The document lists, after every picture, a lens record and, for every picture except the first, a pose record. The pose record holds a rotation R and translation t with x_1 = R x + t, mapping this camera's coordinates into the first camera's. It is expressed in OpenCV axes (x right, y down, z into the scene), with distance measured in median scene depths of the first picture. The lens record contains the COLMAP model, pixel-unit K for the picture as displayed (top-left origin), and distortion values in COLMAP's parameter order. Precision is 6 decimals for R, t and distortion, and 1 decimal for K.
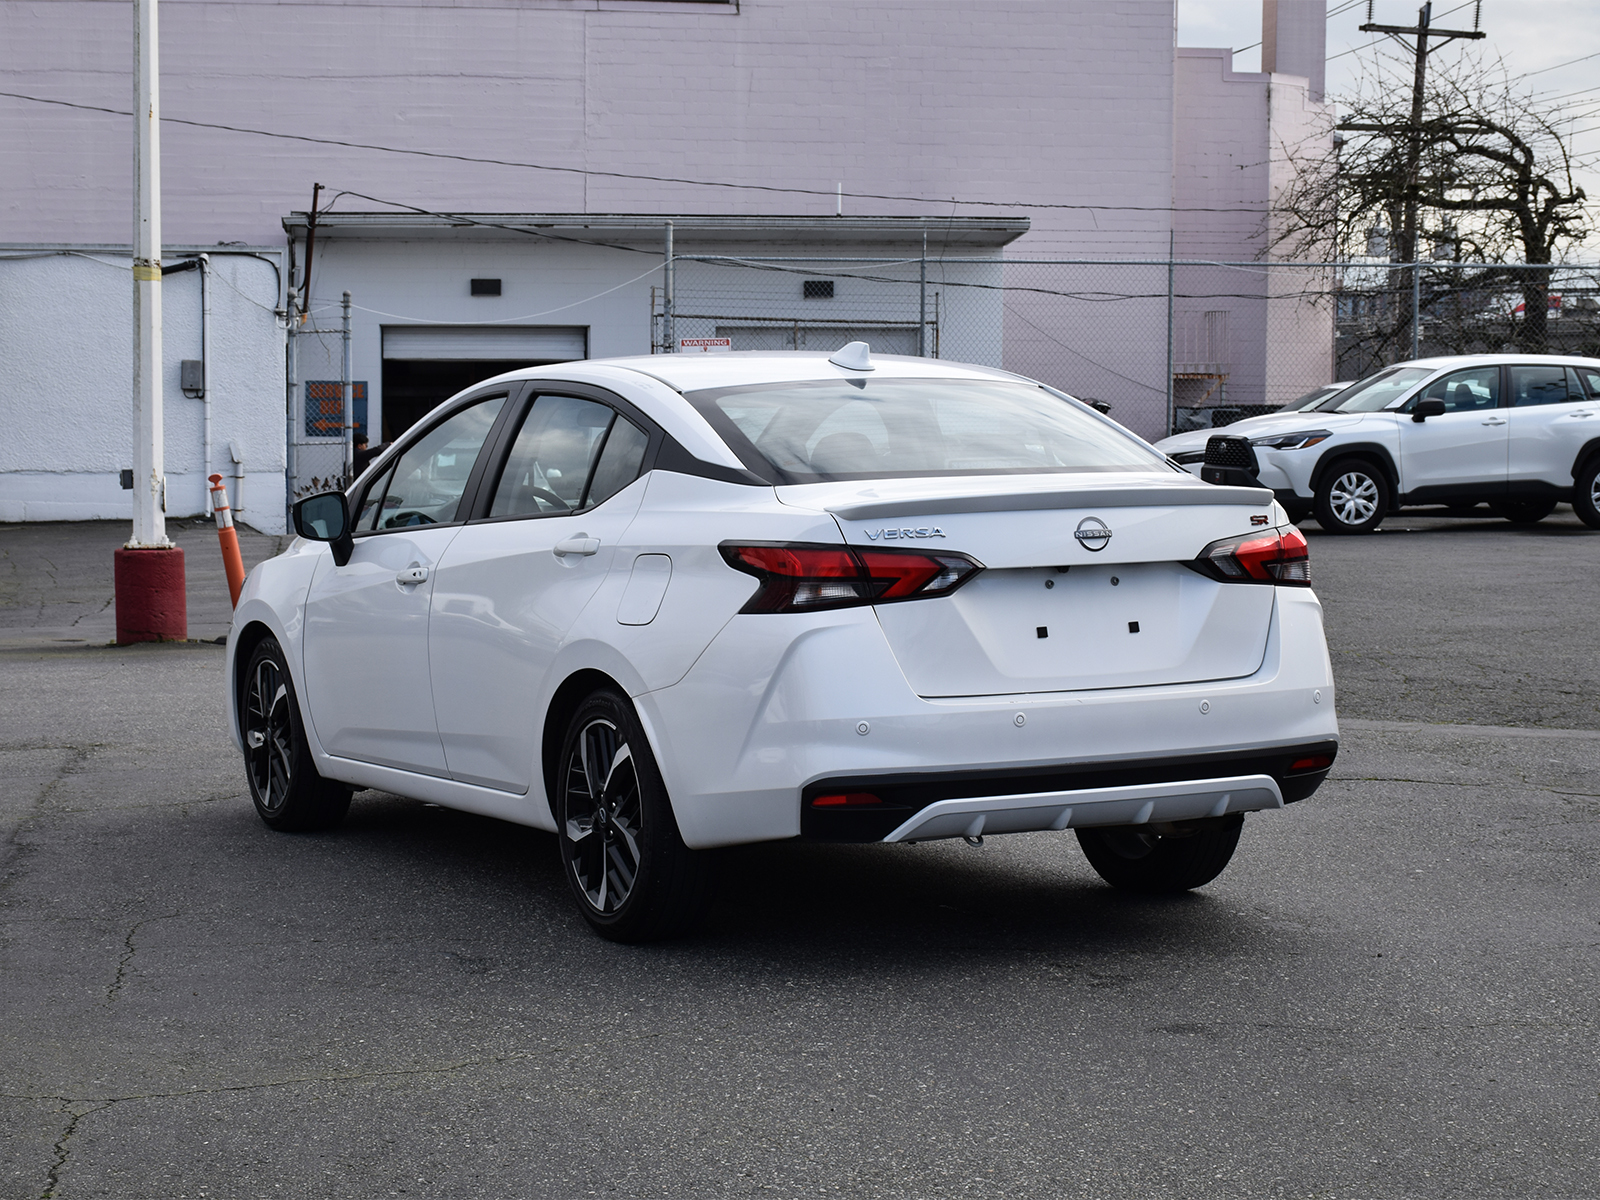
lens RADIAL K [[2935.2, 0, 800.0], [0, 2935.2, 600.0], [0, 0, 1]] dist [-0.035582, 0.060210]
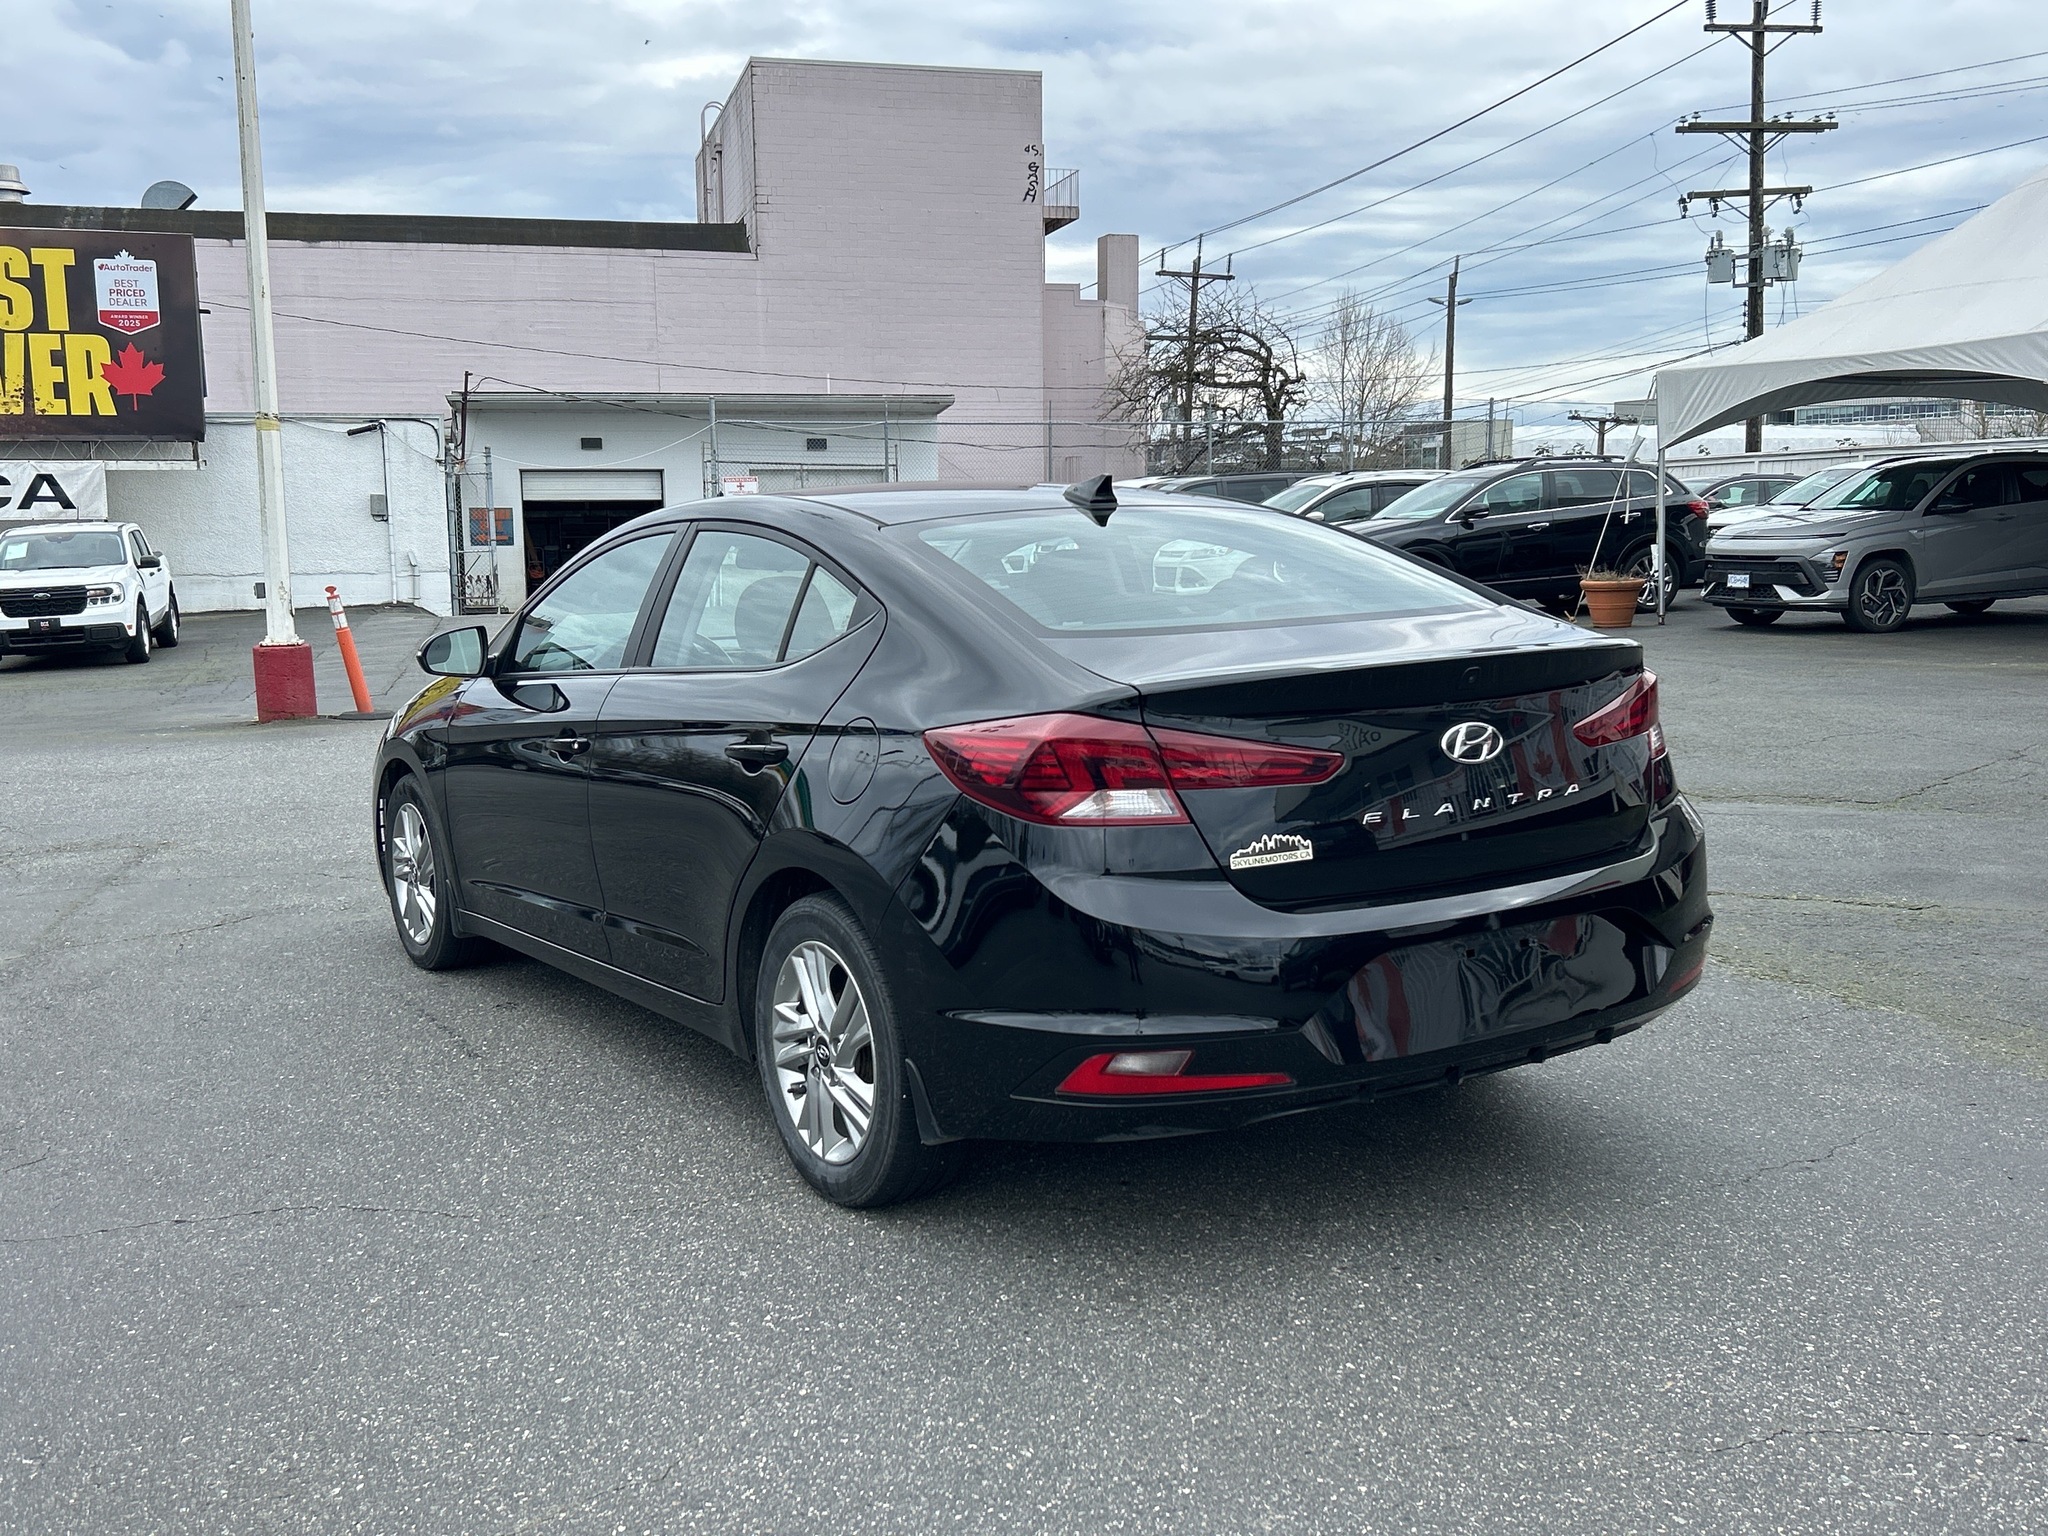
lens RADIAL K [[1652.7, 0, 1016.9], [0, 1652.7, 741.9], [0, 0, 1]] dist [0.051366, -0.080339]
pose [[0.992473, -0.030950, 0.118491, 0.002786], [0.022647, 0.997234, 0.070794, -0.009602], [-0.120355, -0.067577, 0.990428, 0.121729]]
